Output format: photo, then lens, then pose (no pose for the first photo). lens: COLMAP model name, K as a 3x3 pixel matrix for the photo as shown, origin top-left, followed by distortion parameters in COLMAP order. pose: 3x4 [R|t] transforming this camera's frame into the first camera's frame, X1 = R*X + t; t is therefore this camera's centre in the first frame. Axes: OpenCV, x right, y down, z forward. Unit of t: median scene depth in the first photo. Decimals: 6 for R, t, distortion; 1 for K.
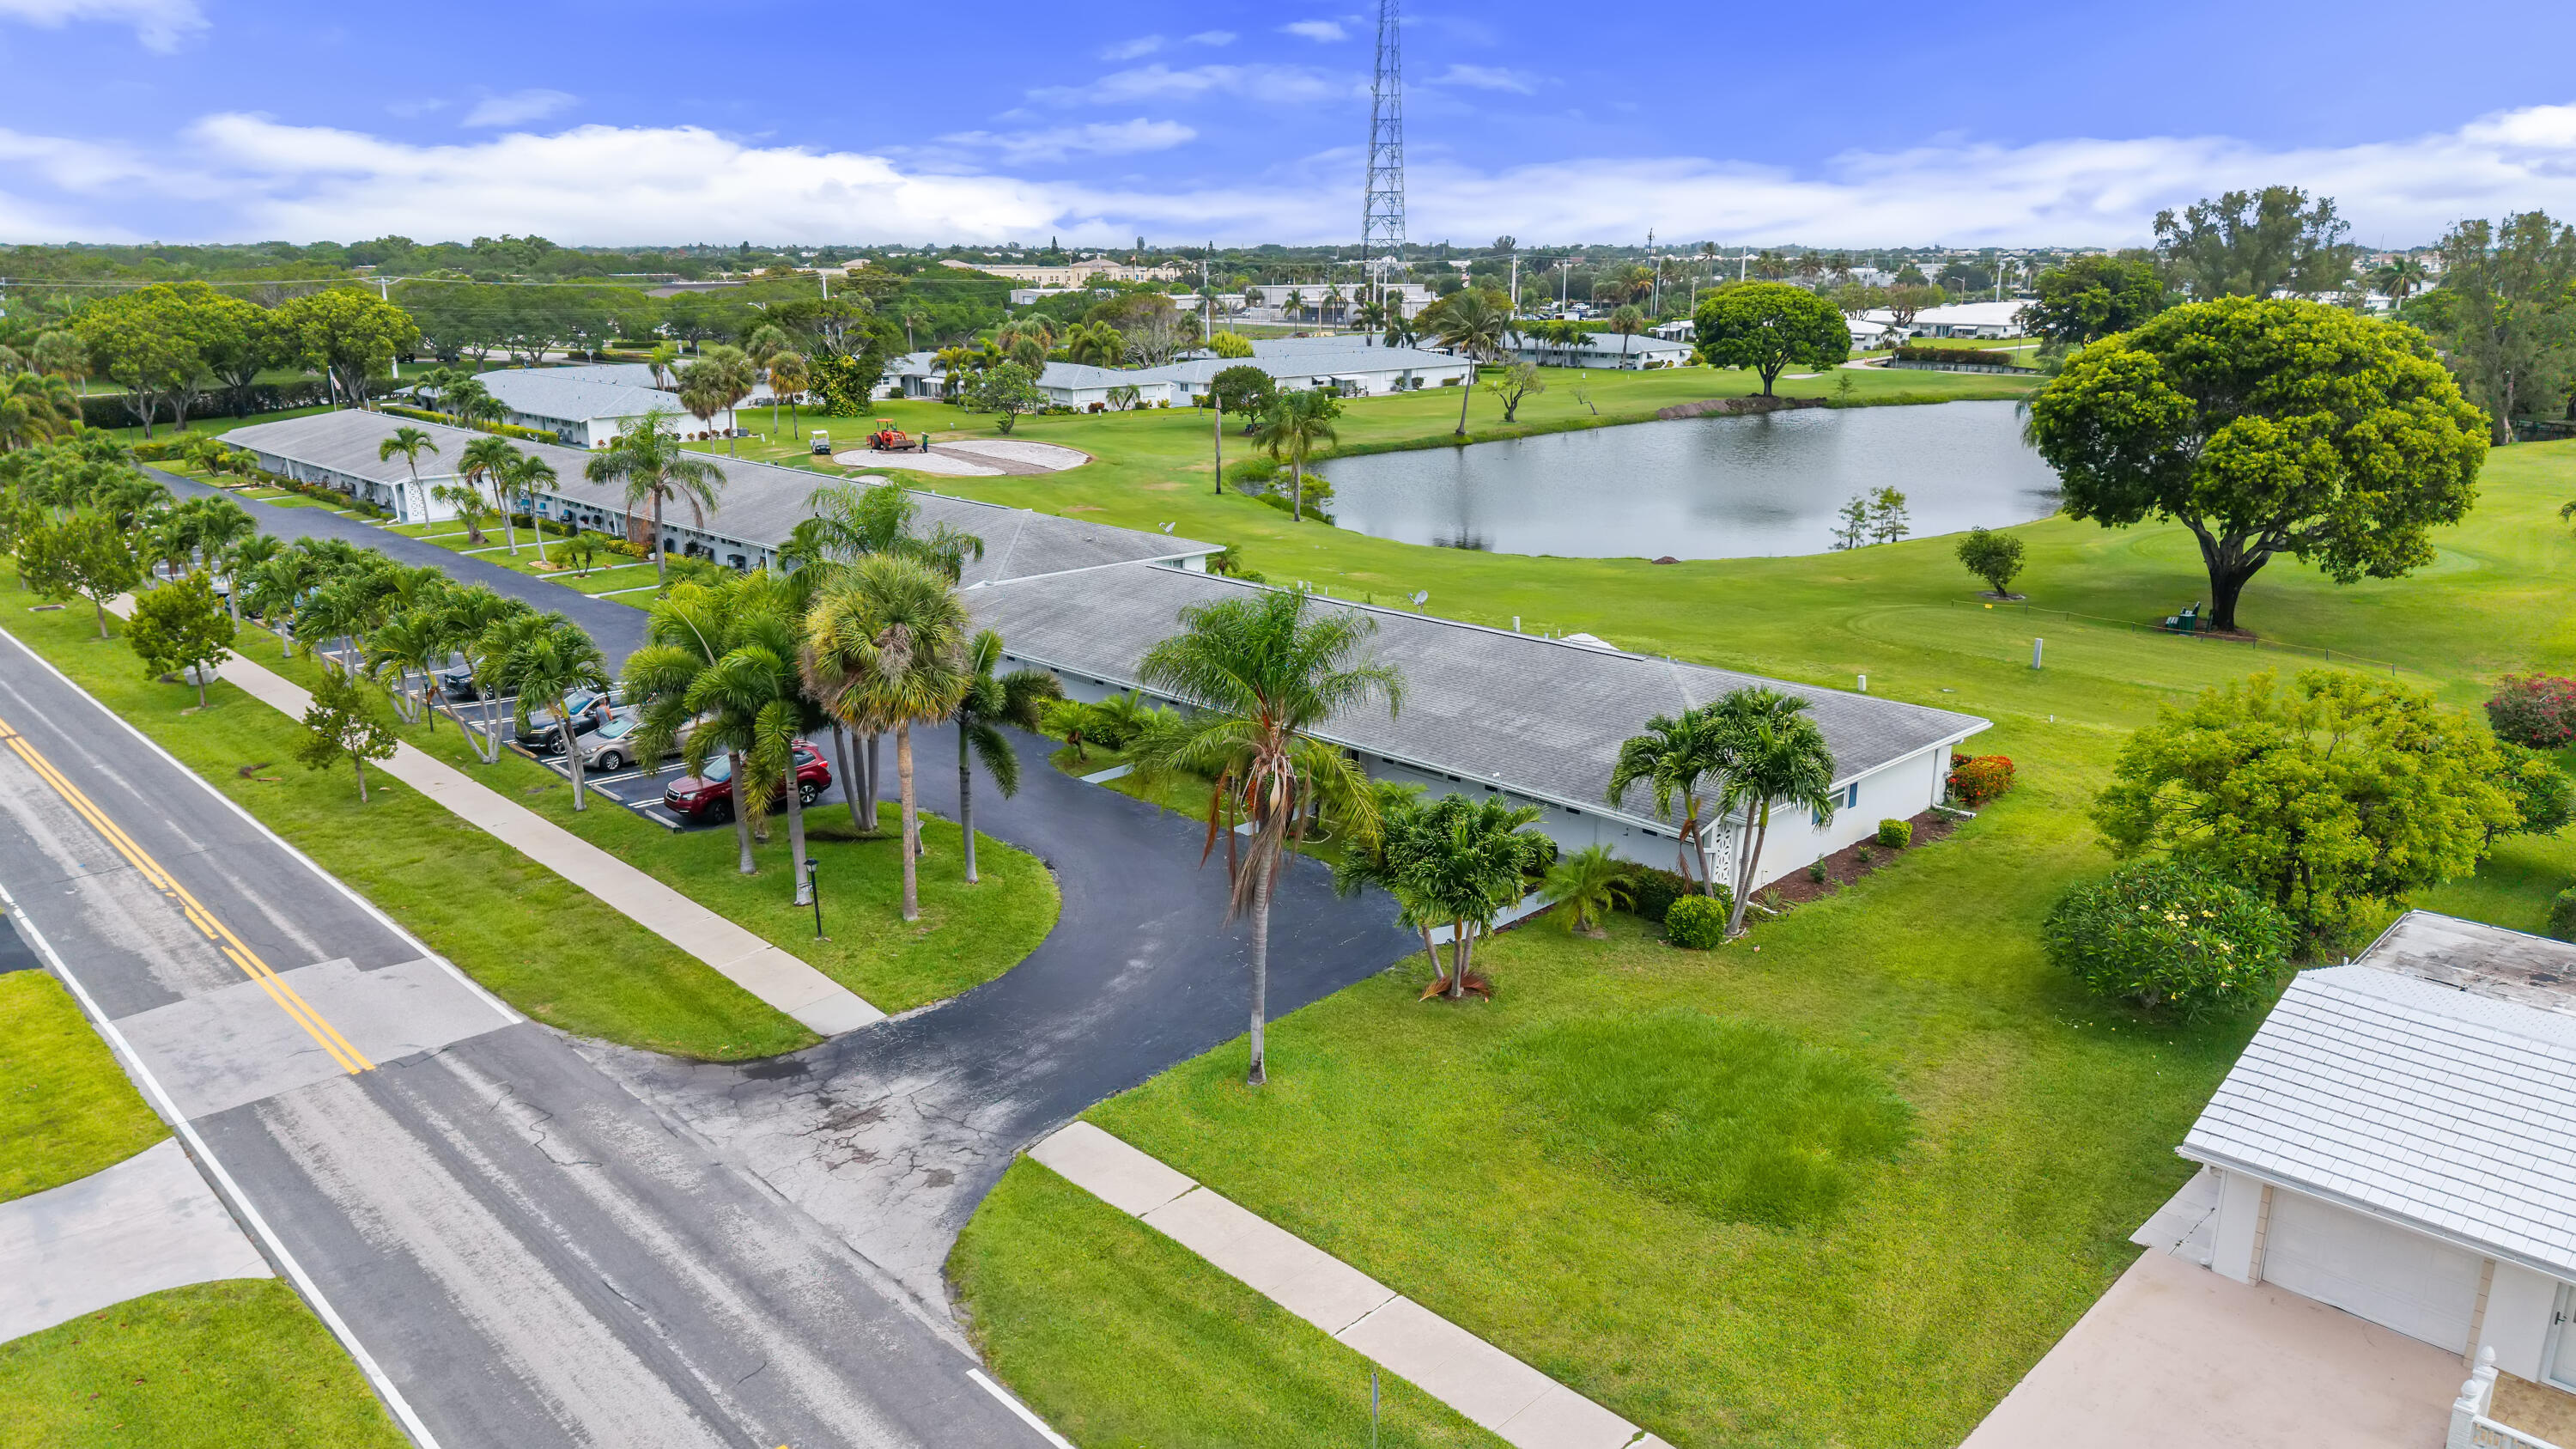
lens RADIAL K [[1731.7, 0, 1288.0], [0, 1731.7, 724.5], [0, 0, 1]] dist [0.046357, -0.054101]
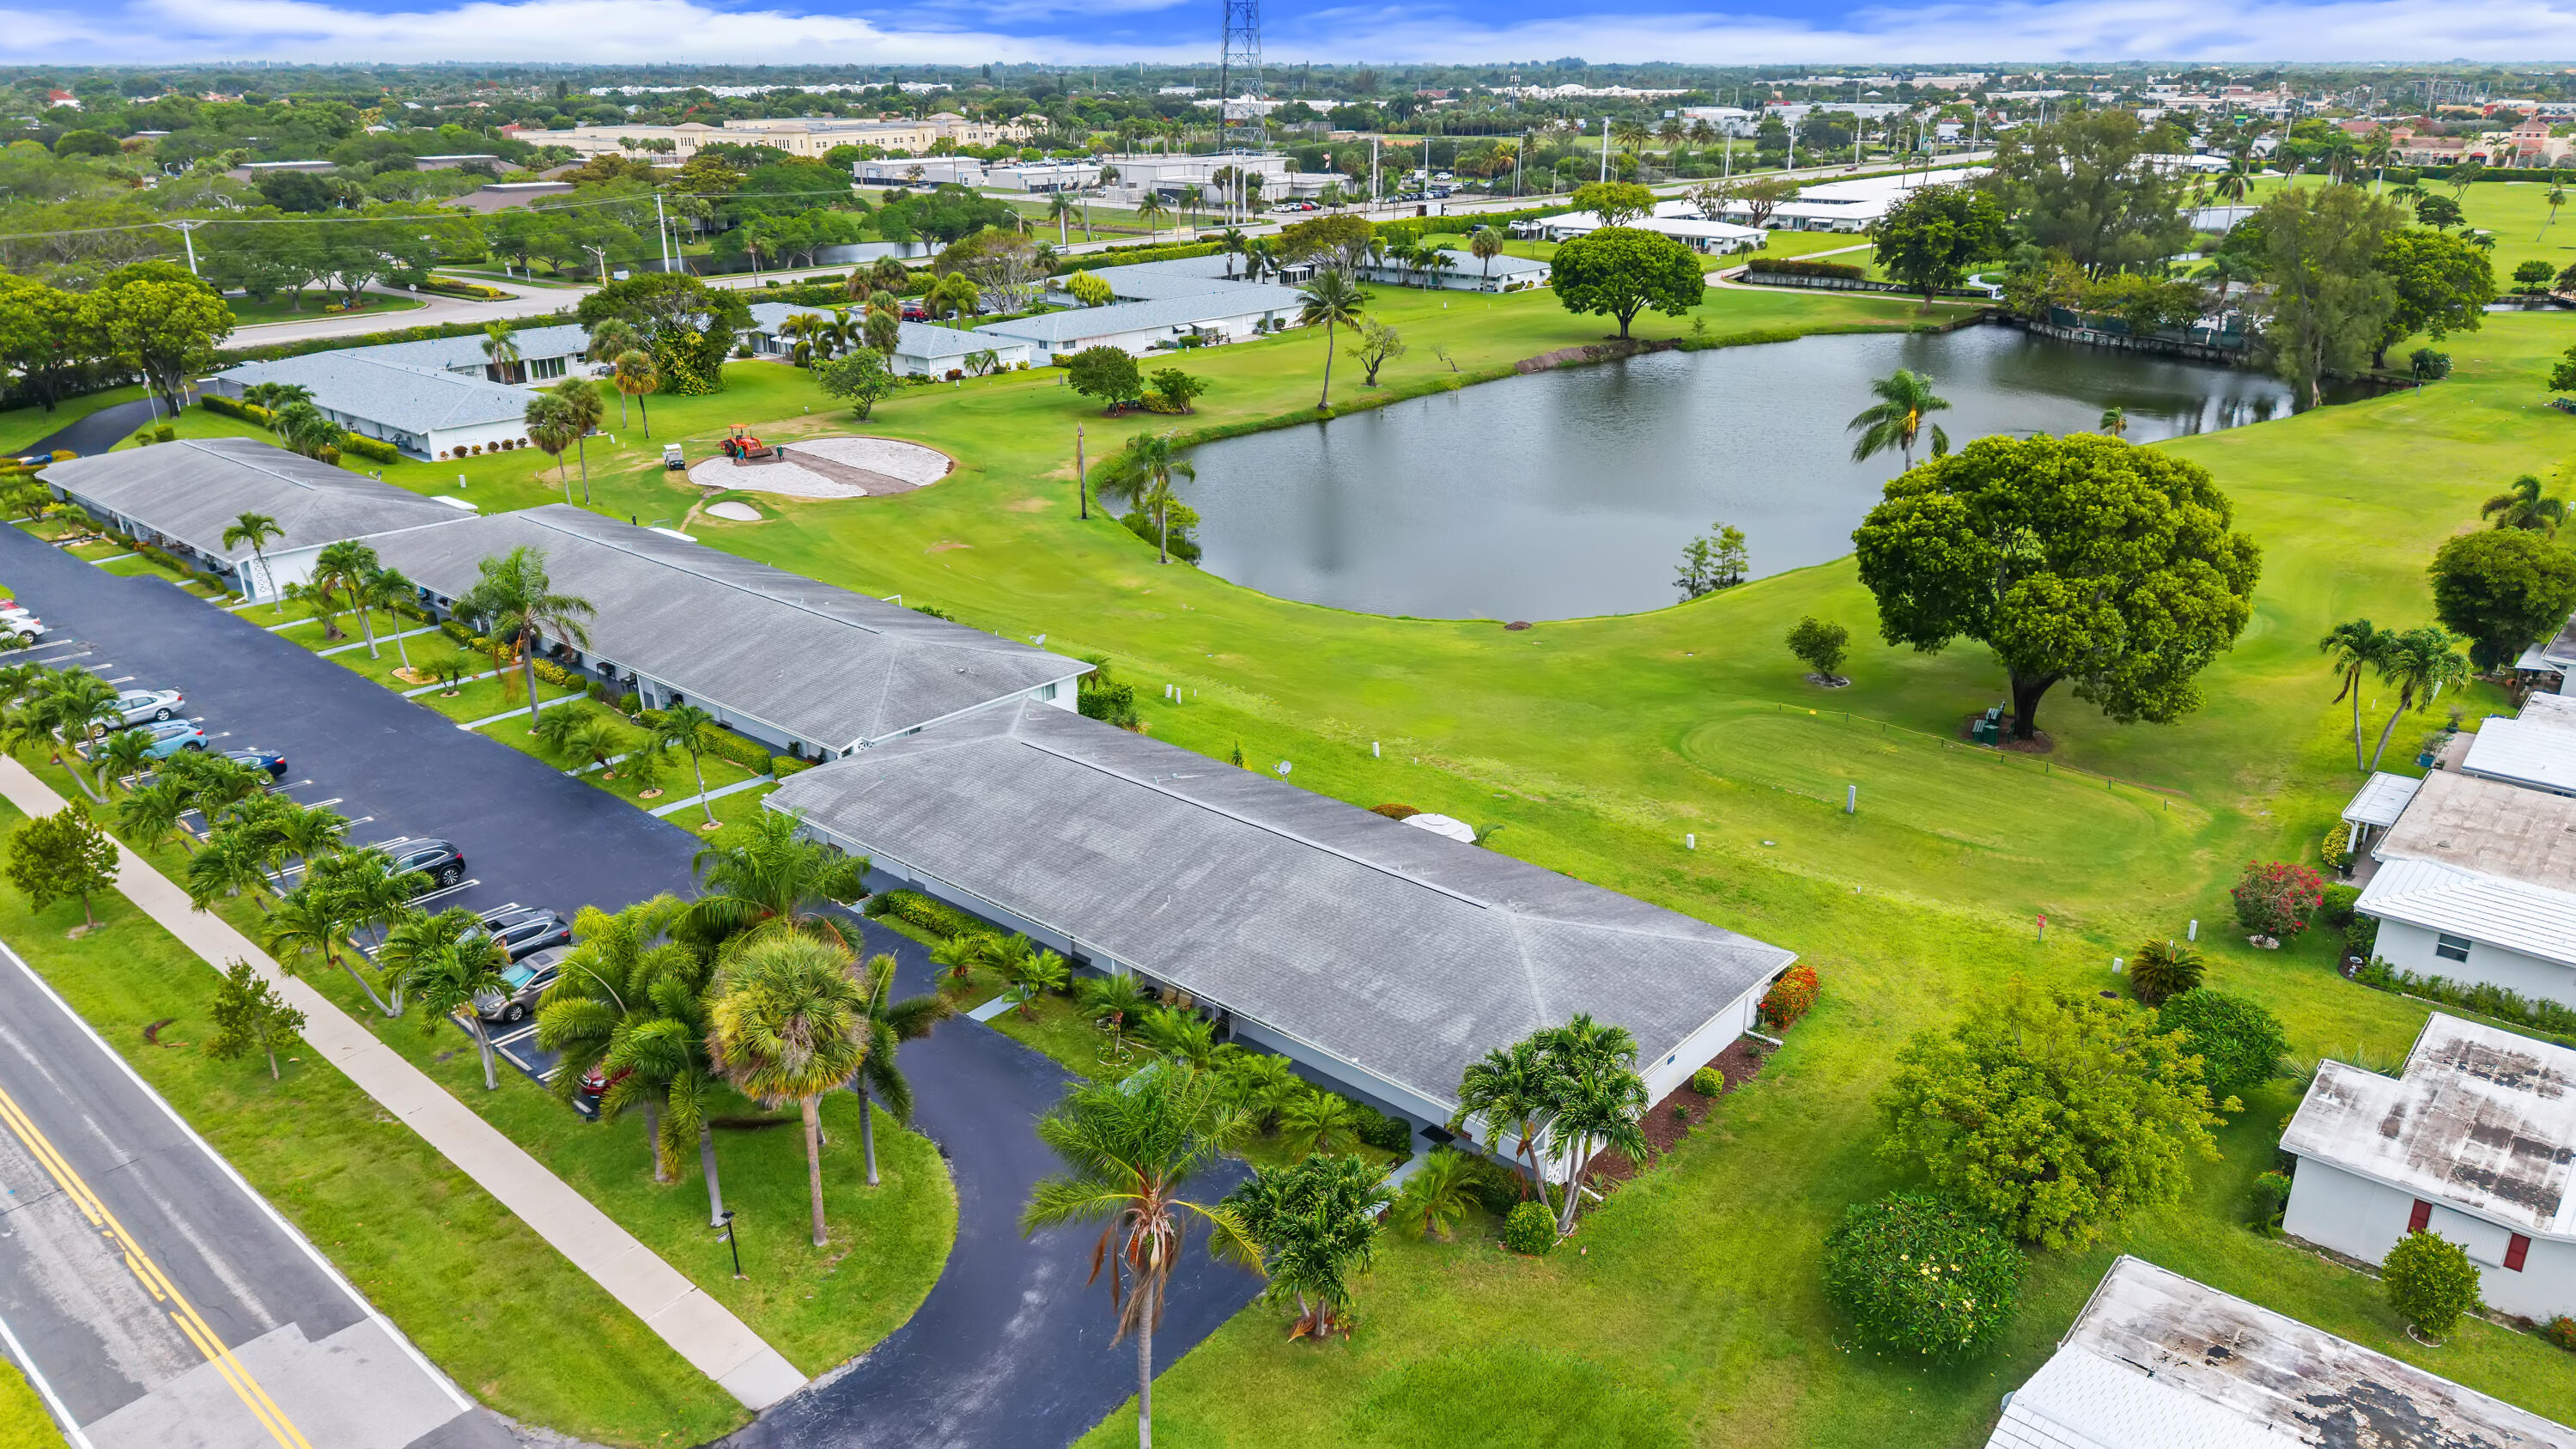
lens RADIAL K [[1753.1, 0, 1288.0], [0, 1753.1, 724.5], [0, 0, 1]] dist [0.024173, -0.021624]
pose [[0.997006, -0.028713, 0.071798, 0.003252], [0.020960, 0.994092, 0.106500, -0.215235], [-0.074432, -0.104676, 0.991717, -0.055192]]
